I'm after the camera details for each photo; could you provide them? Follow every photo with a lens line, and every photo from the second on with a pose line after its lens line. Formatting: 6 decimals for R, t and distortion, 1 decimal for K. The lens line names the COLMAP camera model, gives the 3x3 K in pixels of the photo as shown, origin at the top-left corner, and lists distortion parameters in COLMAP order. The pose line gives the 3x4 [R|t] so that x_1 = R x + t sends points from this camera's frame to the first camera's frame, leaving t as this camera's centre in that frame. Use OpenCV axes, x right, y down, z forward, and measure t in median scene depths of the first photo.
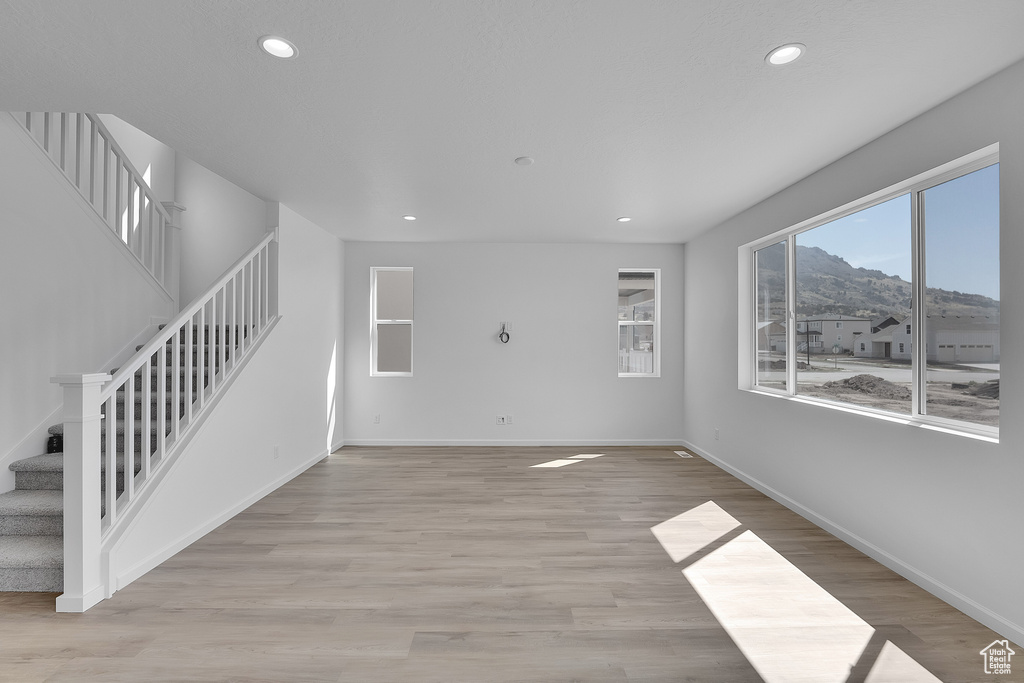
lens RADIAL K [[428.0, 0, 511.7], [0, 428.0, 340.8], [0, 0, 1]] dist [-0.010537, -0.000464]
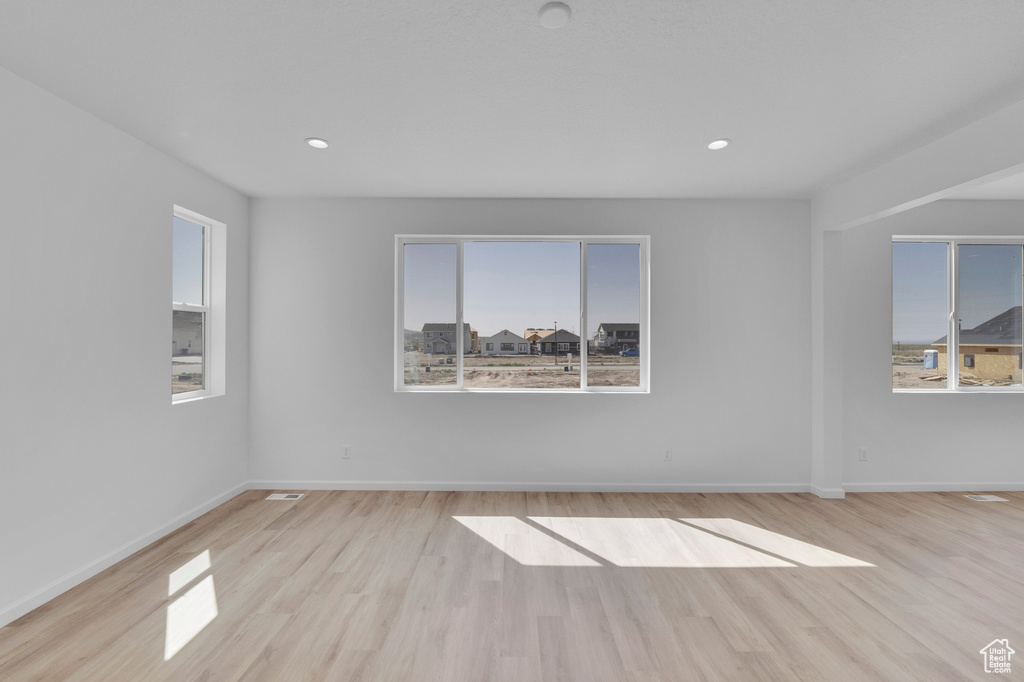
lens RADIAL K [[434.5, 0, 511.5], [0, 434.5, 326.0], [0, 0, 1]] dist [-0.009742, -0.000559]
pose [[0.014512, 0.029239, 0.999467, -0.290752], [-0.003172, 0.999569, -0.029196, 0.002080], [-0.999890, -0.002746, 0.014599, 0.562238]]
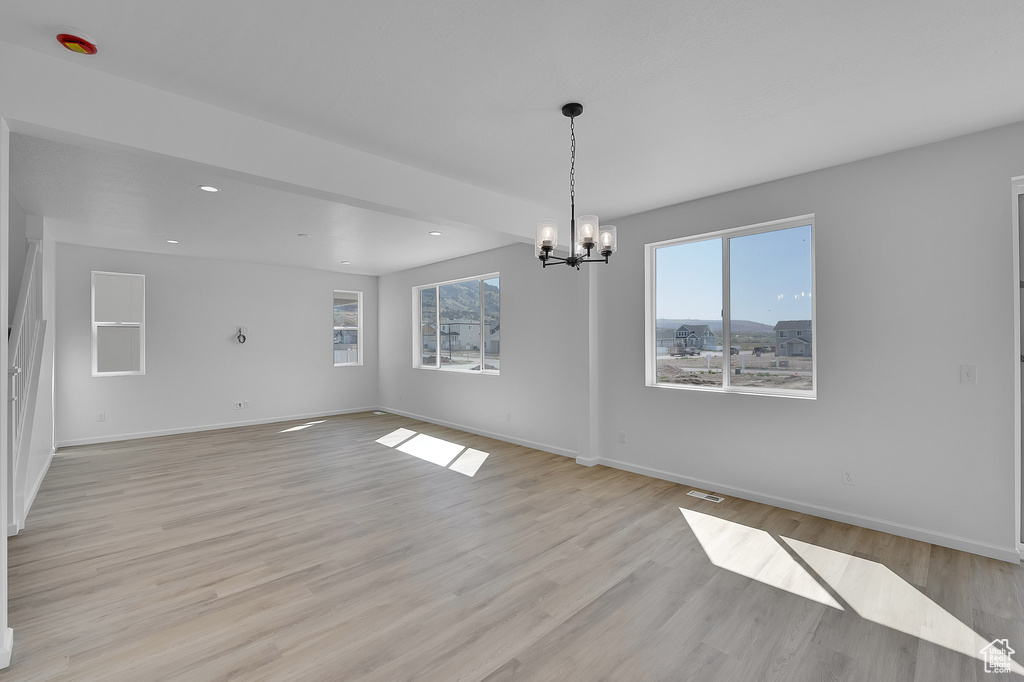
lens RADIAL K [[428.0, 0, 515.8], [0, 428.0, 340.6], [0, 0, 1]] dist [-0.010537, -0.000464]
pose [[0.725409, -0.005286, 0.688298, -0.285463], [0.005313, 0.999984, 0.002080, -0.000743], [-0.688297, 0.002148, 0.725426, -0.439047]]
